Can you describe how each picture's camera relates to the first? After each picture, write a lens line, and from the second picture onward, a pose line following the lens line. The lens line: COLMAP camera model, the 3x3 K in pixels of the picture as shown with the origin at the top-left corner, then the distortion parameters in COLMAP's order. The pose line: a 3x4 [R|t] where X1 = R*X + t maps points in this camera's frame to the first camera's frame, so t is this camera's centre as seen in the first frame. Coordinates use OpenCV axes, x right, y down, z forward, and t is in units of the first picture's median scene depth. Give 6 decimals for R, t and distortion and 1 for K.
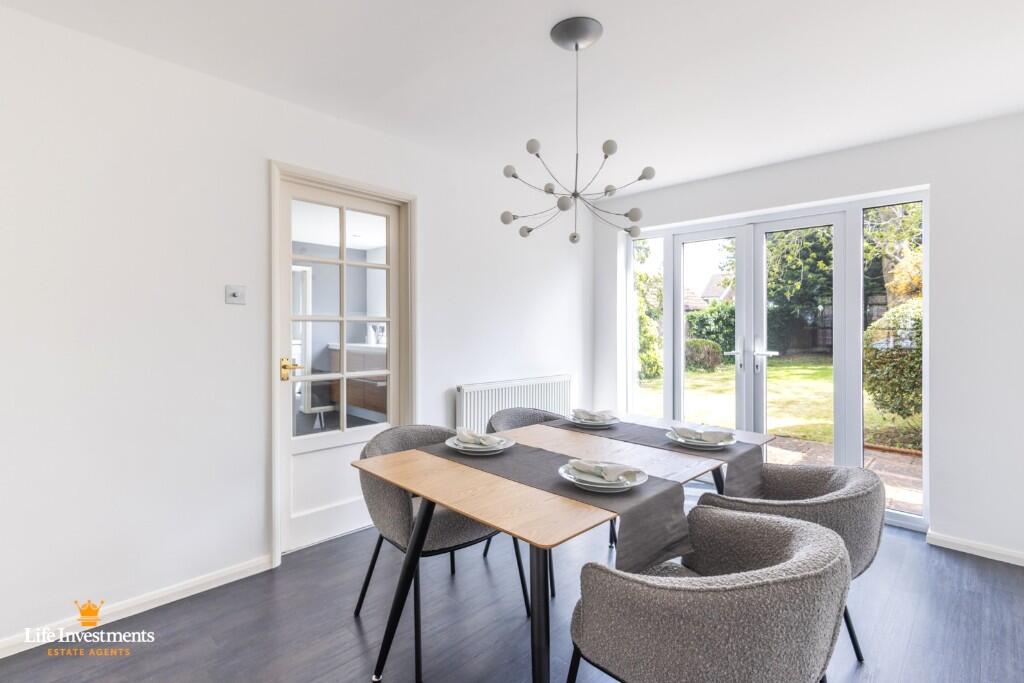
lens RADIAL K [[478.0, 0, 508.5], [0, 478.0, 327.8], [0, 0, 1]] dist [0.008456, -0.001427]
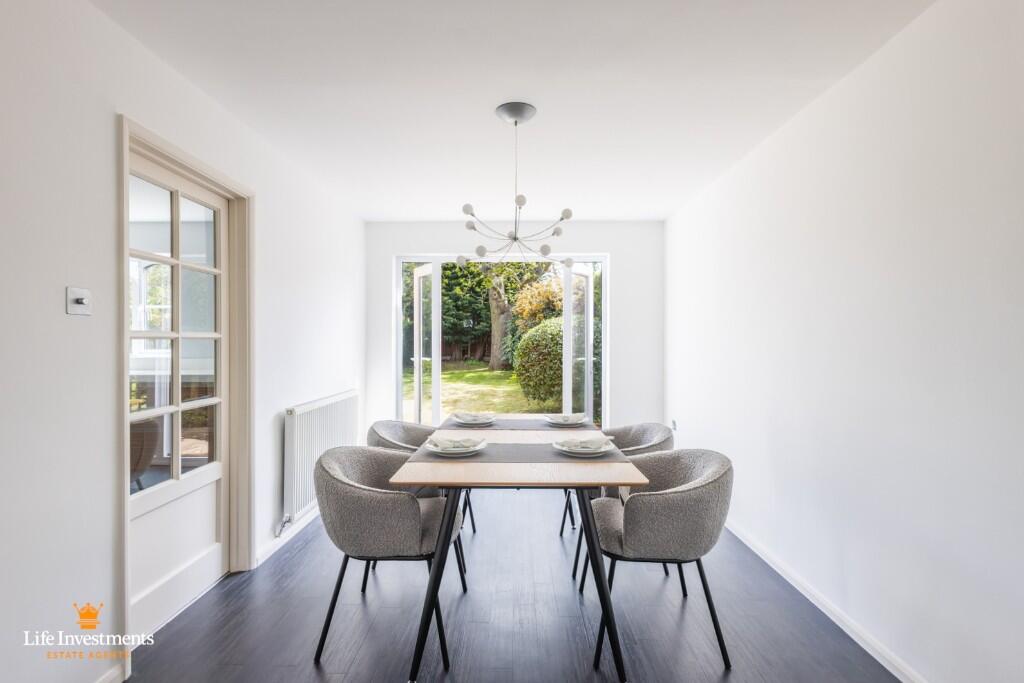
lens RADIAL K [[478.0, 0, 506.8], [0, 478.0, 340.1], [0, 0, 1]] dist [0.008456, -0.001427]
pose [[0.721390, -0.007645, 0.692487, -0.481501], [0.008802, 0.999960, 0.001871, -0.007406], [-0.692473, 0.004745, 0.721428, 0.063636]]
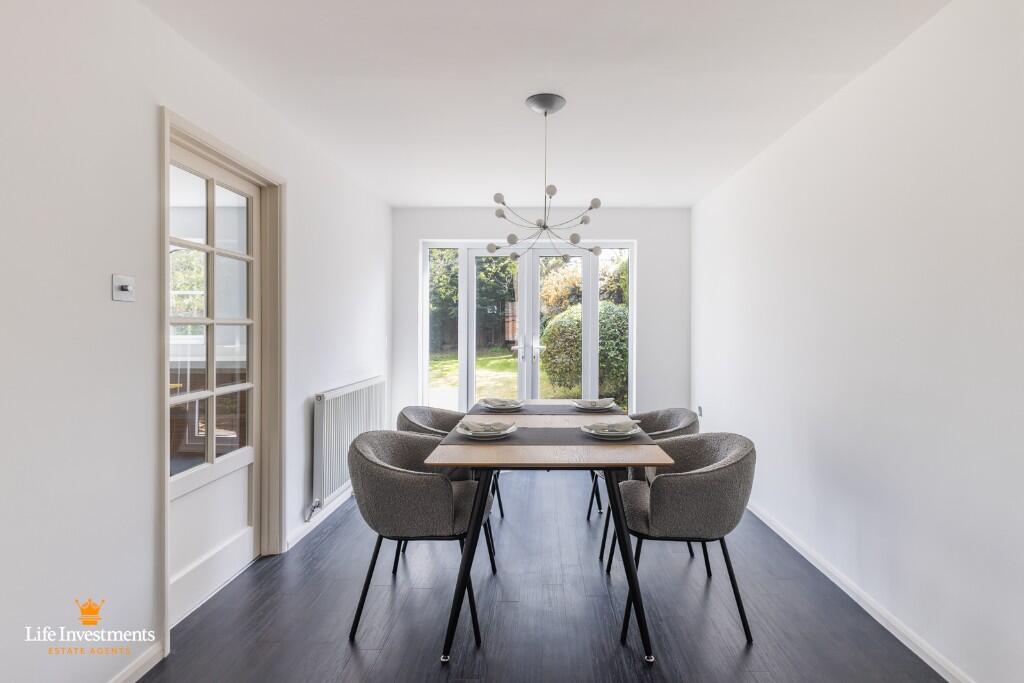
lens RADIAL K [[489.9, 0, 535.8], [0, 489.9, 327.5], [0, 0, 1]] dist [0.005931, 0.000572]
pose [[0.714378, -0.007880, 0.699716, -0.512441], [0.007304, 0.999966, 0.003805, -0.007066], [-0.699722, 0.002393, 0.714411, 0.044068]]
